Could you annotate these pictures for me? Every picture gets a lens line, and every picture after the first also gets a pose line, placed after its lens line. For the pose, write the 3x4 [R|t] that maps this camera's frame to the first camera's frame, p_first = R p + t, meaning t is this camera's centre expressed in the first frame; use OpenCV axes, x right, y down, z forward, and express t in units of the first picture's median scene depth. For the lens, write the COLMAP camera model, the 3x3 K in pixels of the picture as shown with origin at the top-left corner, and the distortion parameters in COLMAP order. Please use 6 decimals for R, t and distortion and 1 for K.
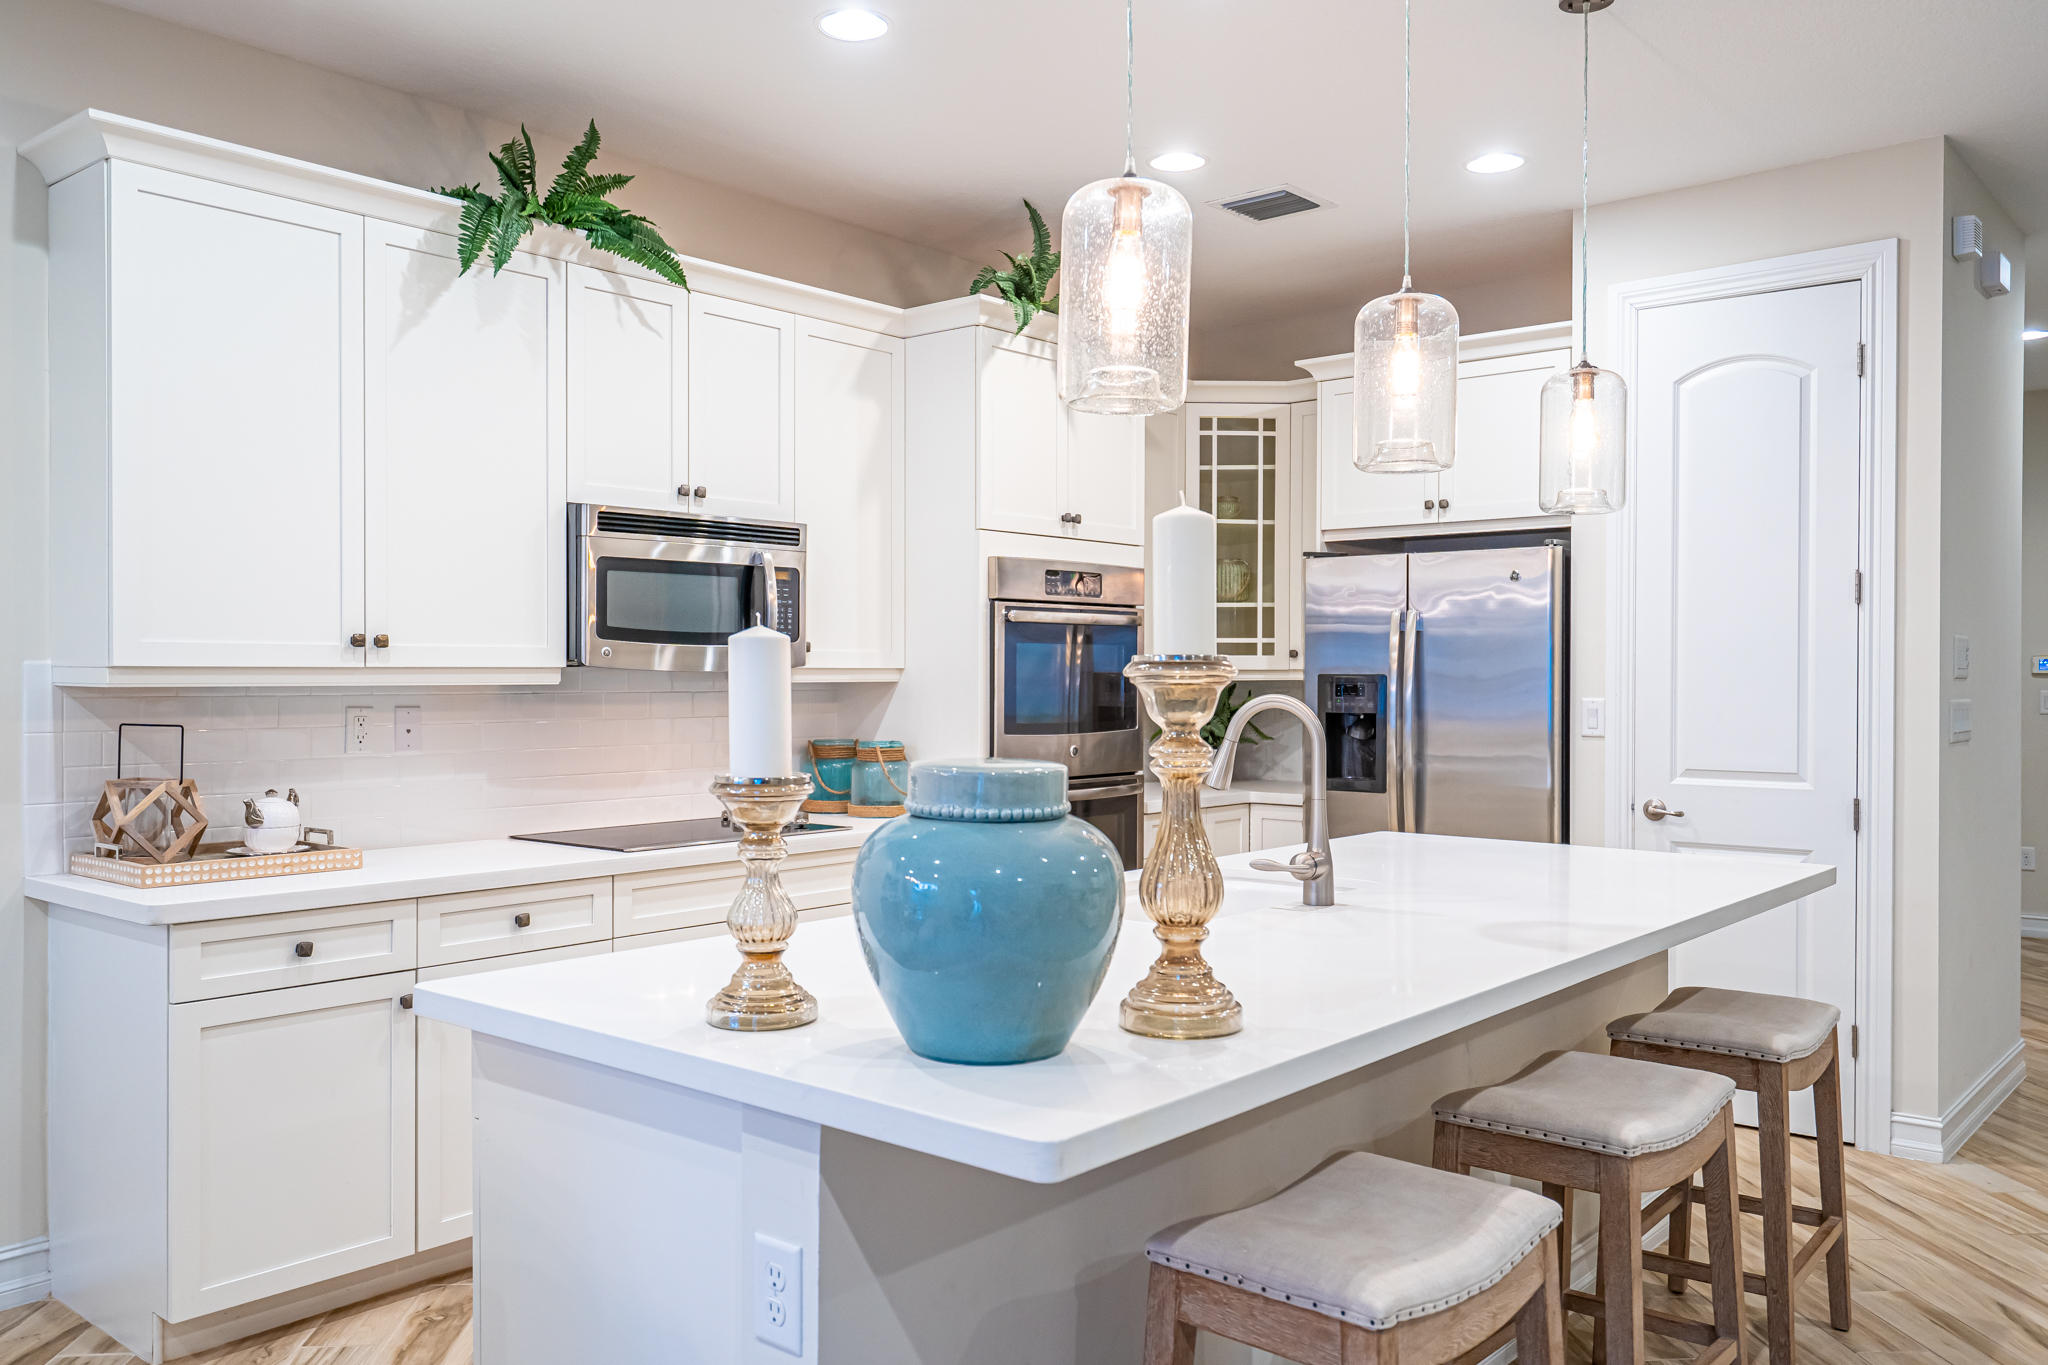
lens RADIAL K [[1609.5, 0, 1023.3], [0, 1609.5, 683.5], [0, 0, 1]] dist [0.013230, 0.003633]
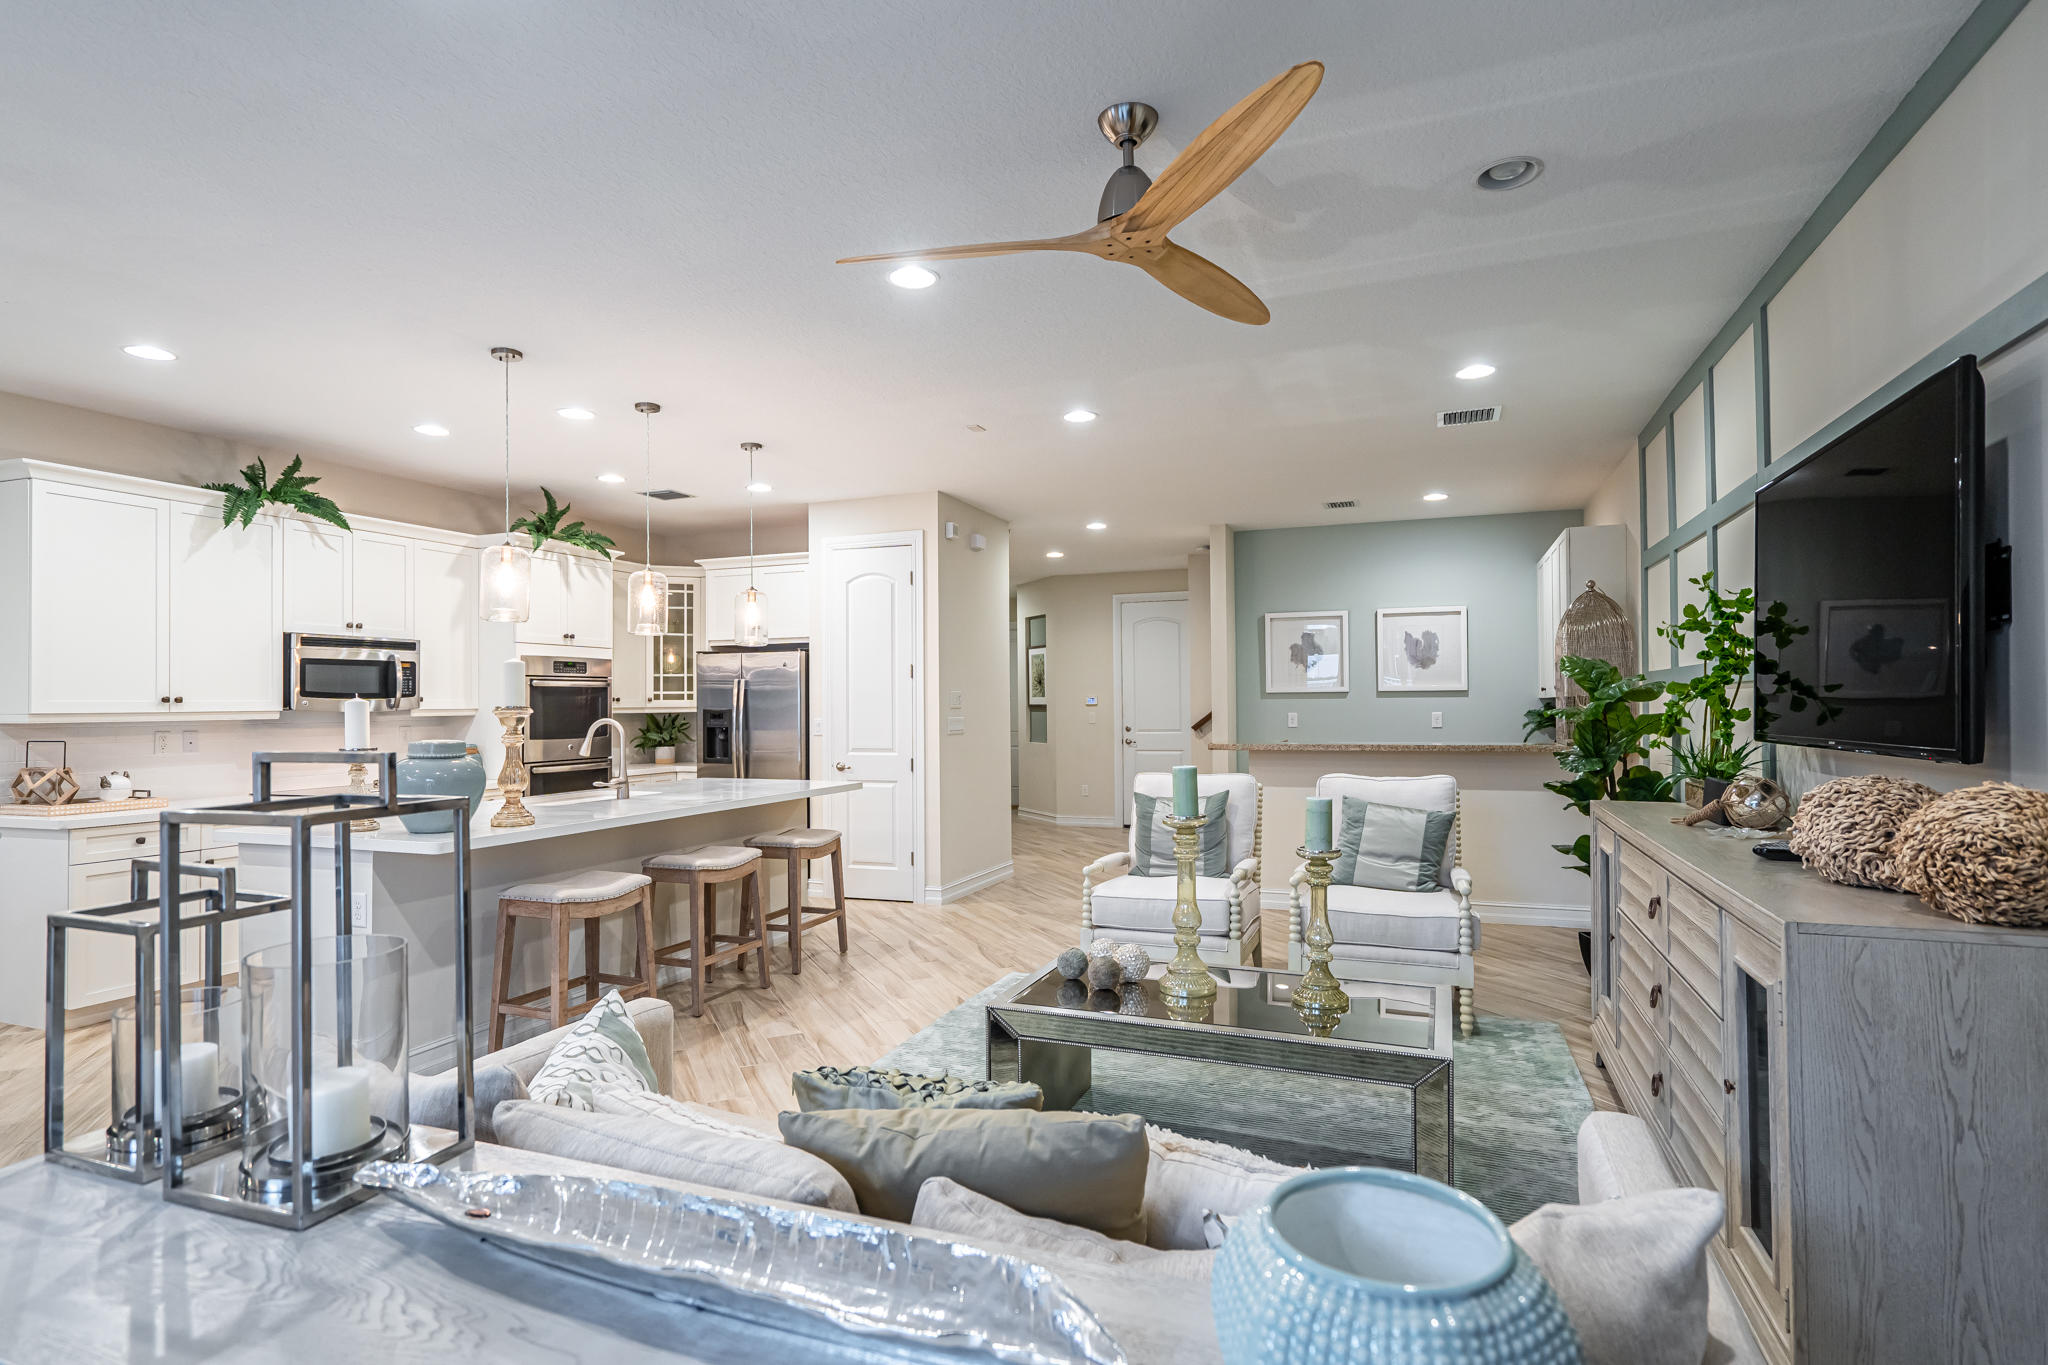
lens RADIAL K [[1051.5, 0, 1022.7], [0, 1051.5, 688.8], [0, 0, 1]] dist [0.014005, 0.000882]
pose [[0.945651, -0.004744, 0.325148, 0.172851], [0.012097, 0.999715, -0.020598, 0.001289], [-0.324957, 0.023412, 0.945439, -0.594433]]
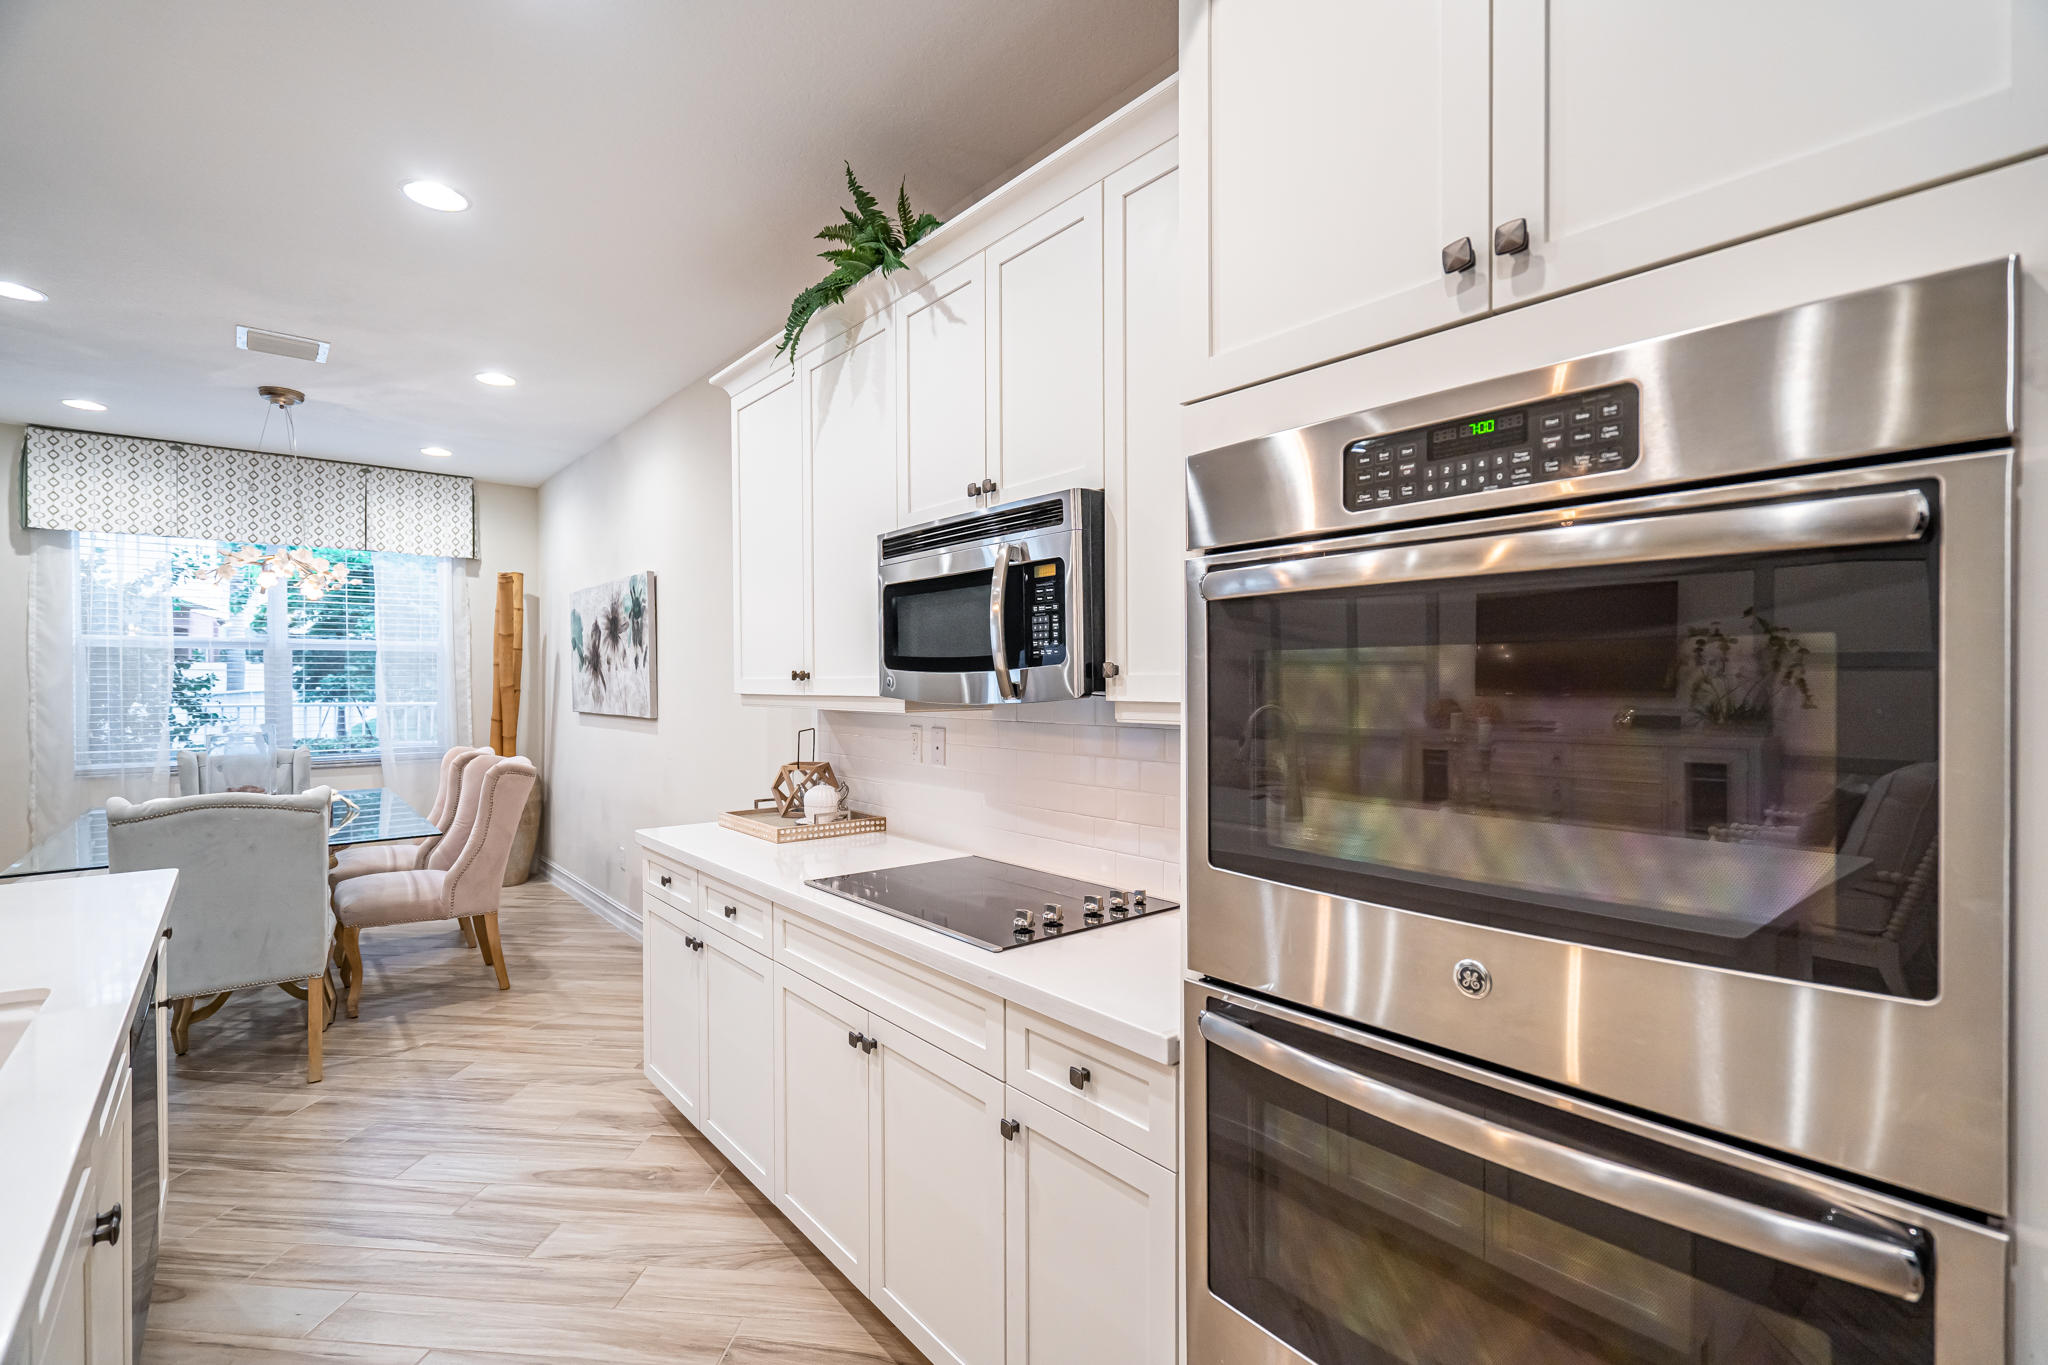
lens RADIAL K [[934.0, 0, 1021.5], [0, 934.0, 685.0], [0, 0, 1]] dist [-0.020970, -0.000080]
pose [[-0.176403, -0.002081, -0.984316, 0.276393], [-0.010773, 0.999942, -0.000184, -0.017811], [0.984259, 0.010572, -0.176416, 1.148809]]
